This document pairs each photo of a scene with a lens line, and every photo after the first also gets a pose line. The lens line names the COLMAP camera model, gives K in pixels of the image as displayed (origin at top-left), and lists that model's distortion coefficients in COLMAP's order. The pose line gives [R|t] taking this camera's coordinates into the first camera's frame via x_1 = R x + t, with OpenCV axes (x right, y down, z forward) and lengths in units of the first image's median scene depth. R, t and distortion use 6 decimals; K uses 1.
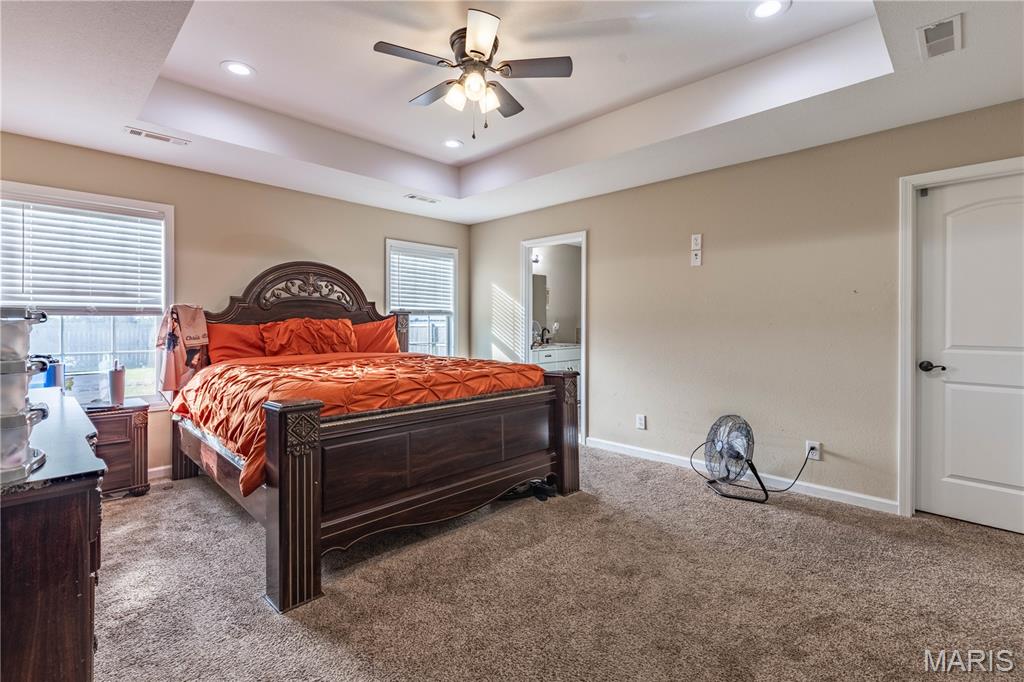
lens RADIAL K [[467.5, 0, 512.4], [0, 467.5, 324.1], [0, 0, 1]] dist [0.000454, -0.000091]
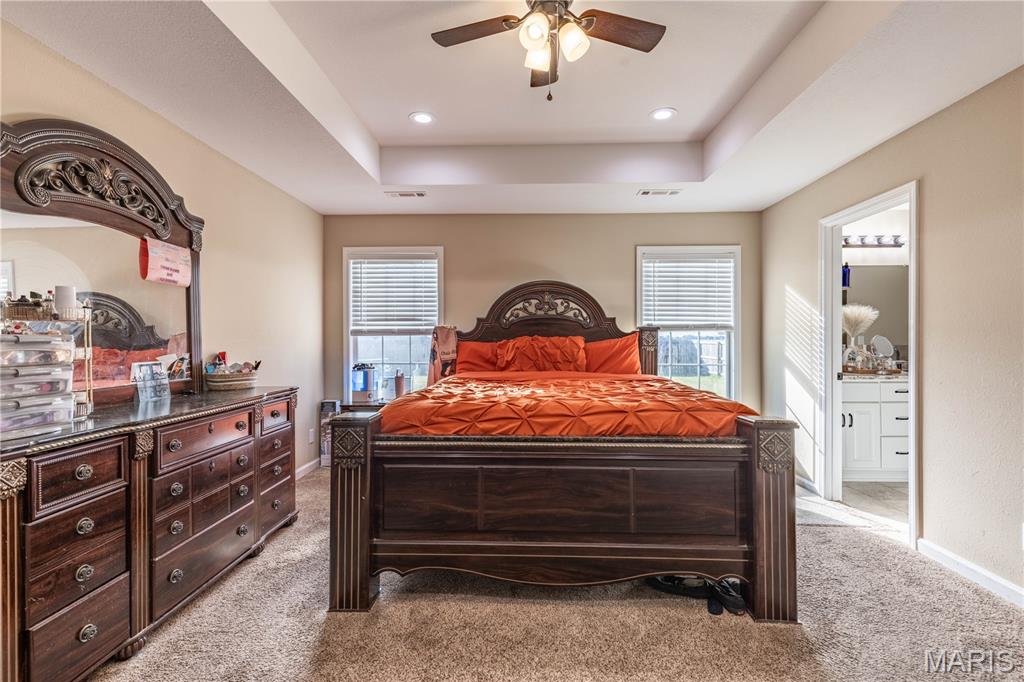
lens RADIAL K [[460.5, 0, 512.0], [0, 460.5, 341.0], [0, 0, 1]] dist [0.002929, -0.000009]
pose [[0.677516, -0.001308, -0.735507, 0.293174], [0.001517, 0.999999, -0.000381, -0.001389], [0.735506, -0.000858, 0.677517, 0.301331]]
